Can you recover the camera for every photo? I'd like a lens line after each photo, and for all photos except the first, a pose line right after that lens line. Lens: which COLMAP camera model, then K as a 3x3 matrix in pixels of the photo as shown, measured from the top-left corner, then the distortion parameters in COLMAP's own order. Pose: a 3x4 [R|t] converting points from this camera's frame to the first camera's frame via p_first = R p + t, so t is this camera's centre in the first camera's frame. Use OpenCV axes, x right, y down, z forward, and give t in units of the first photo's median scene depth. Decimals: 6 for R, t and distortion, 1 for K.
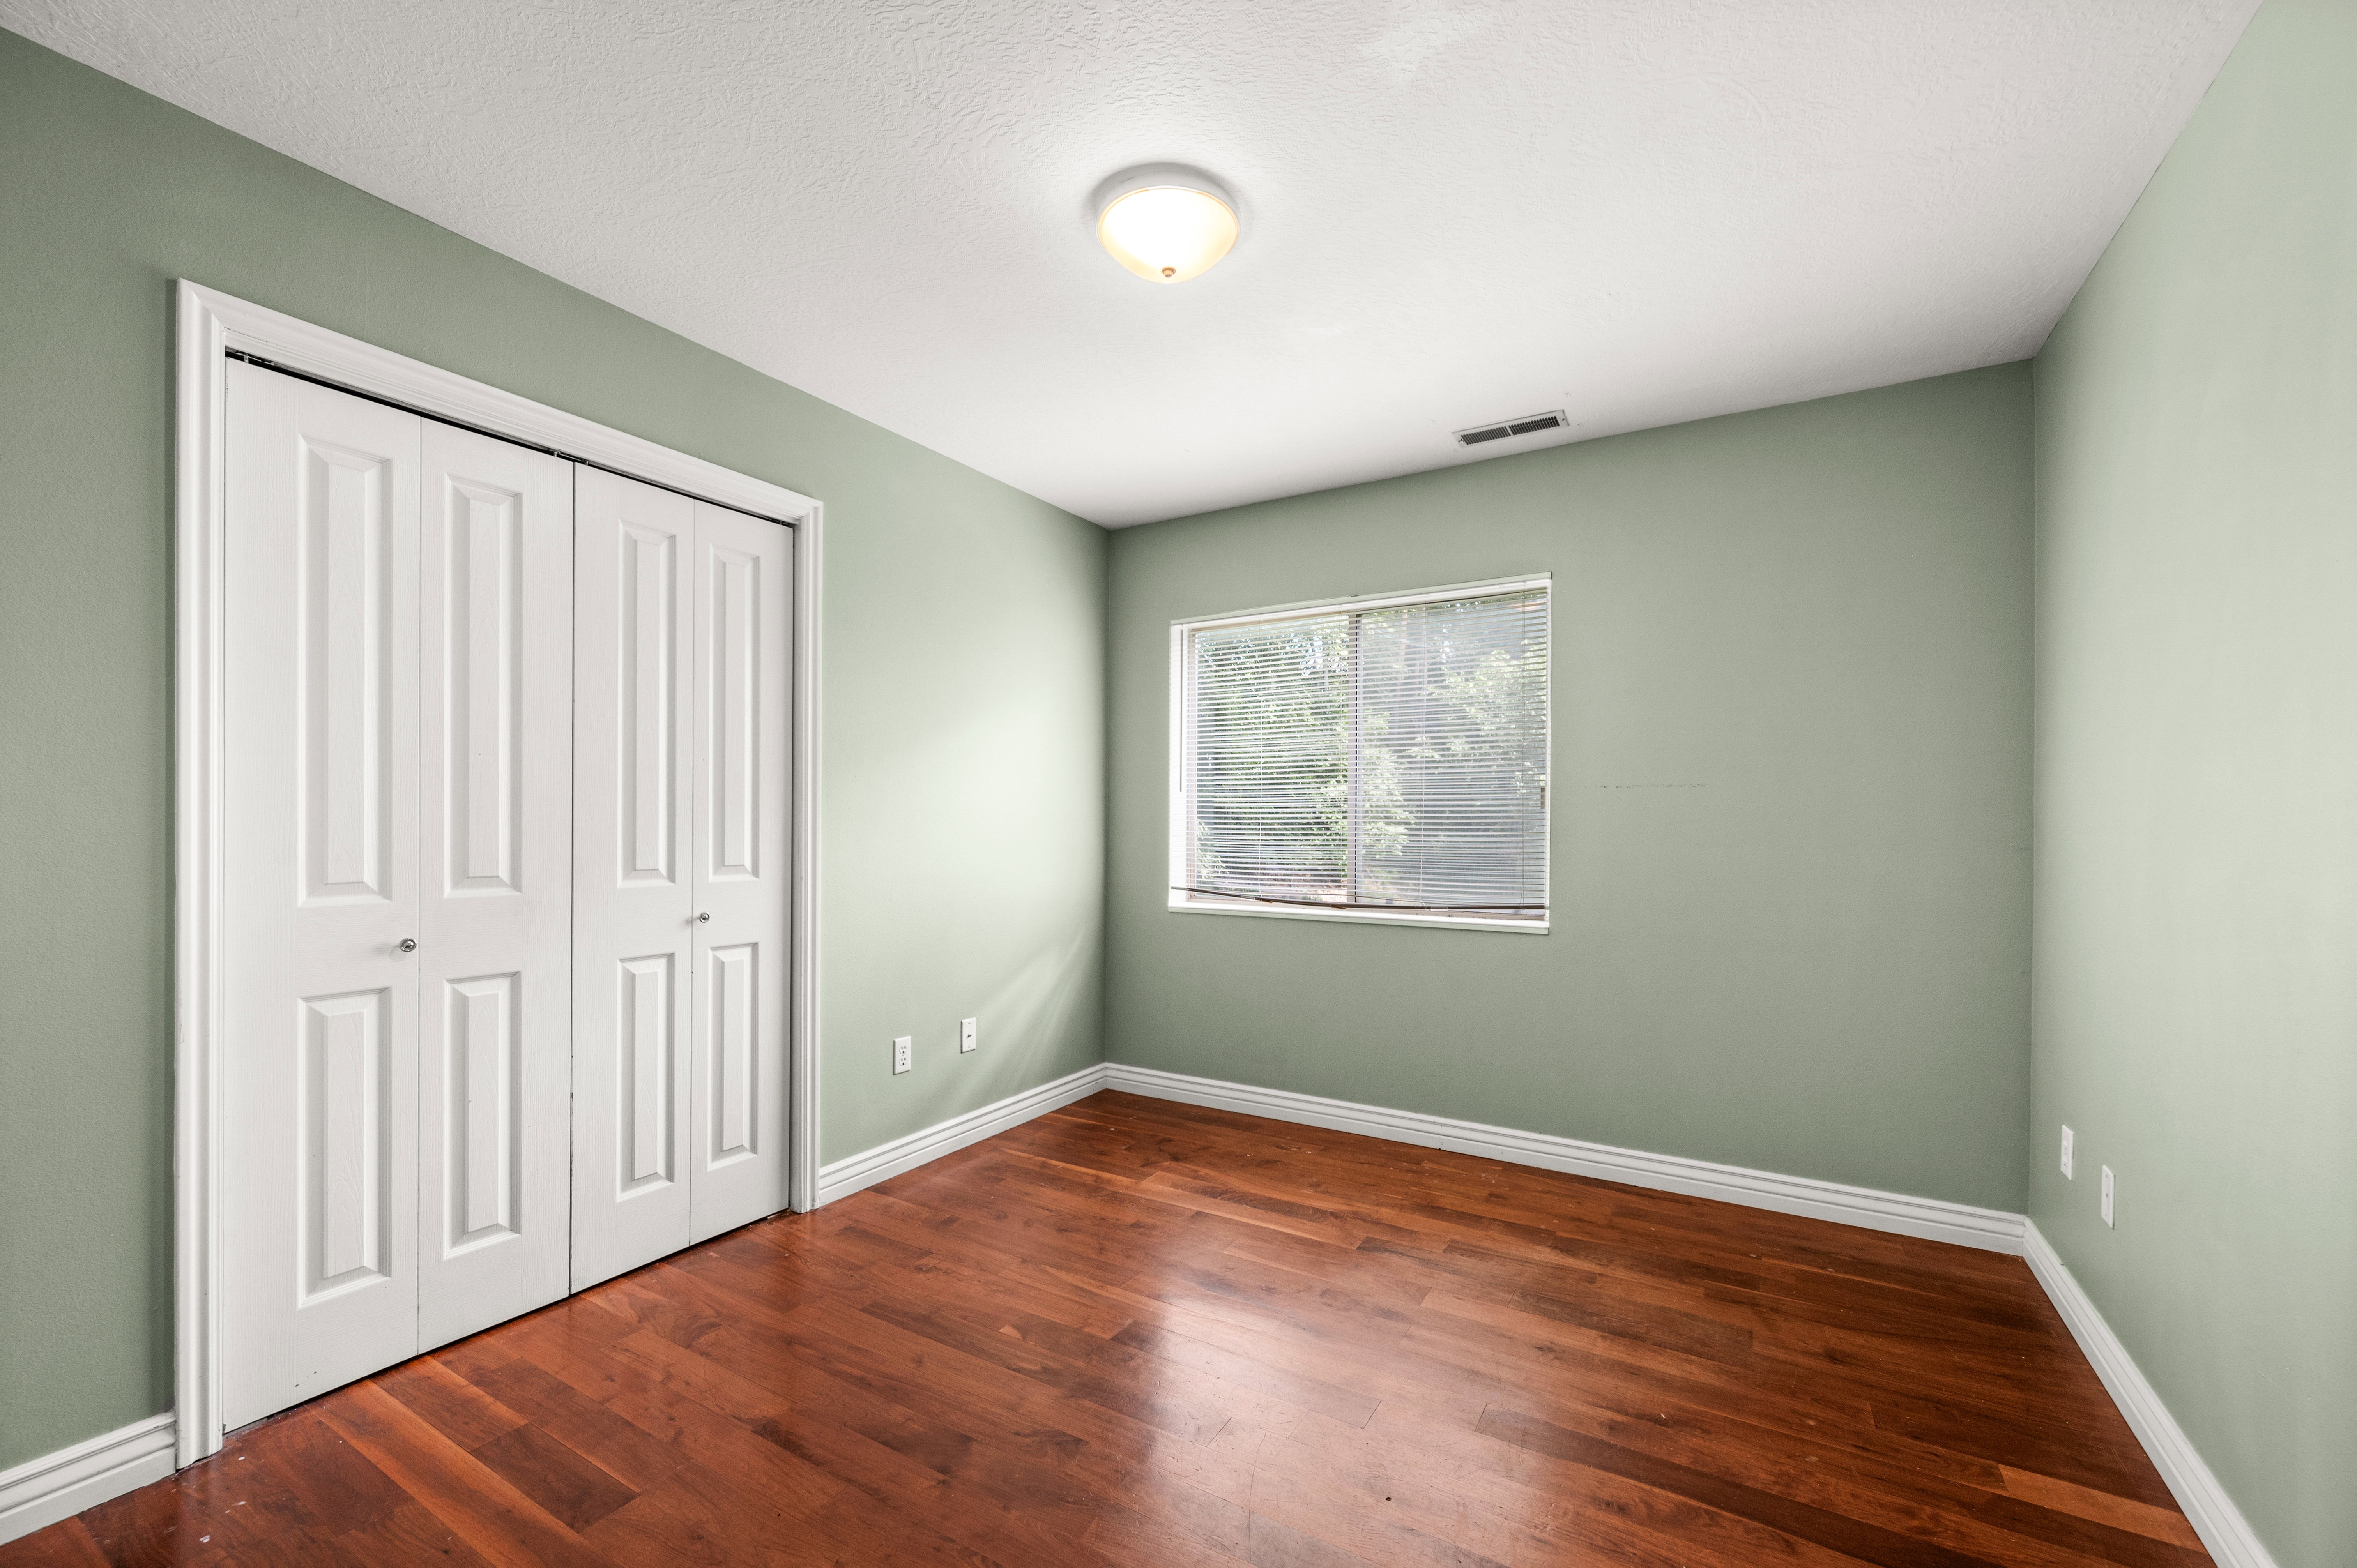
lens RADIAL K [[937.3, 0, 1197.0], [0, 937.3, 800.8], [0, 0, 1]] dist [0.022756, 0.000445]
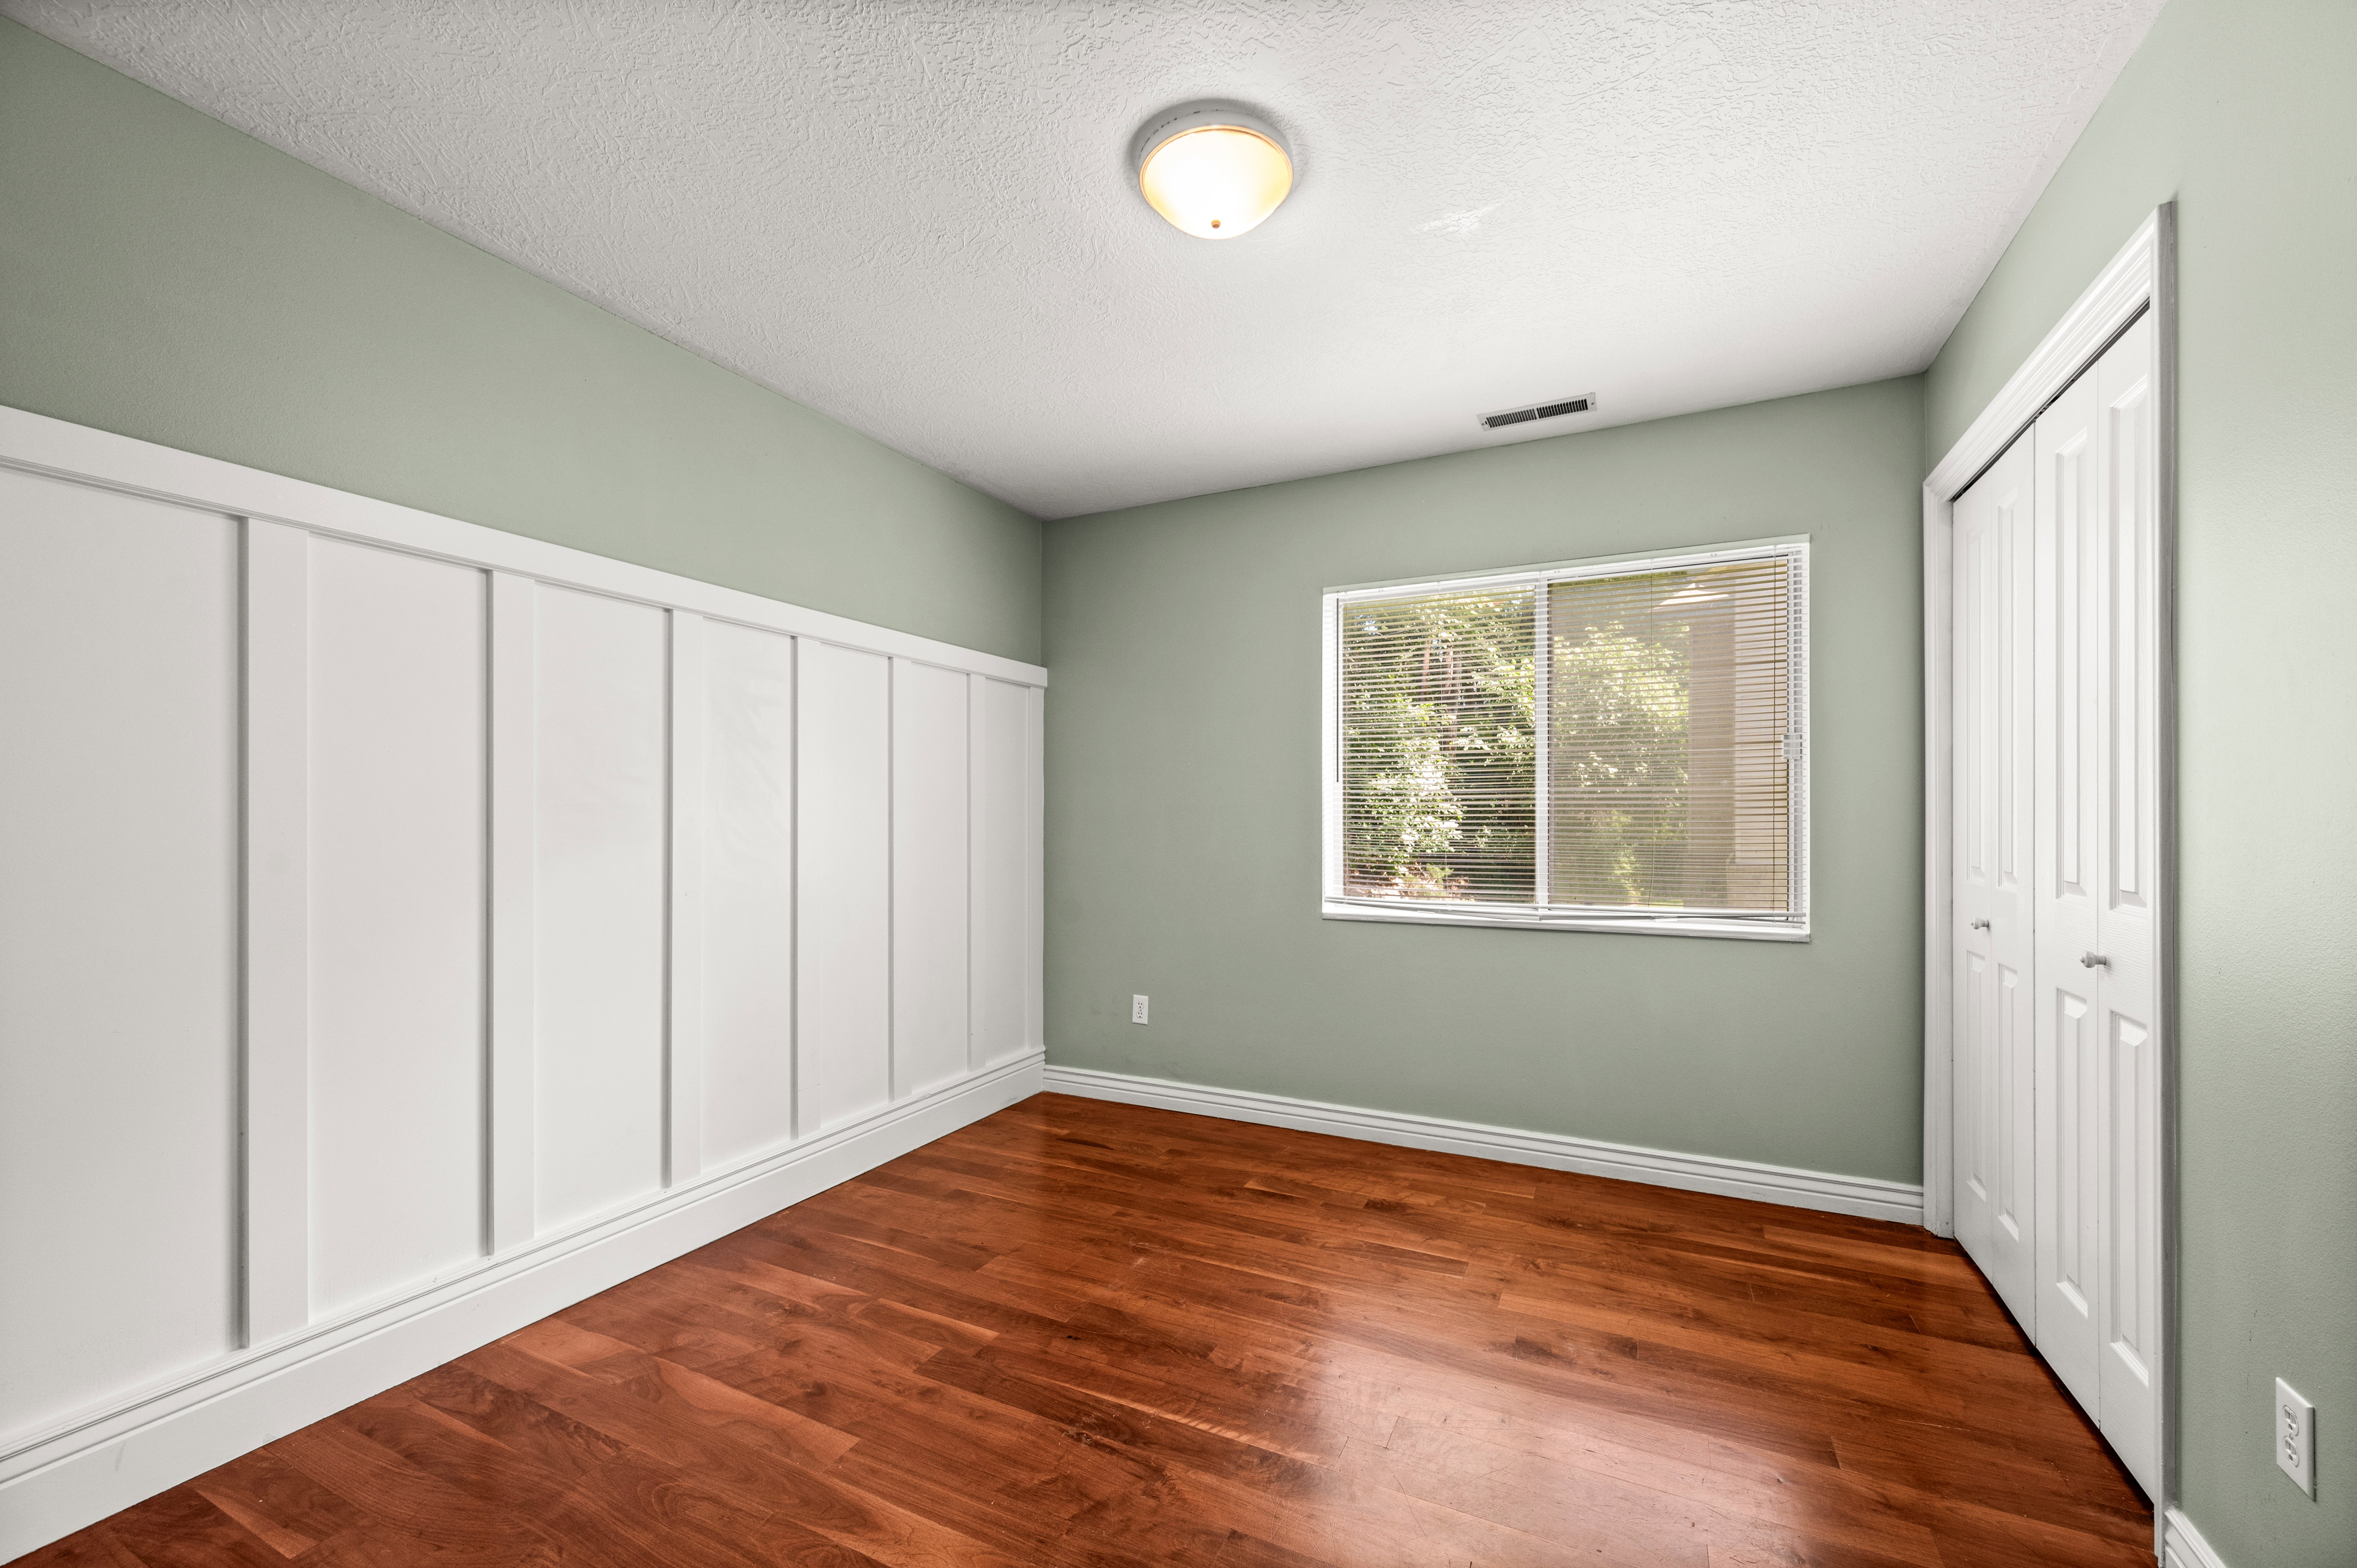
lens RADIAL K [[937.3, 0, 1181.9], [0, 937.3, 796.1], [0, 0, 1]] dist [0.022756, 0.000445]
pose [[0.996888, -0.000458, 0.078826, -0.128035], [0.000539, 0.999999, -0.001009, 0.002416], [-0.078825, 0.001048, 0.996888, 0.071455]]
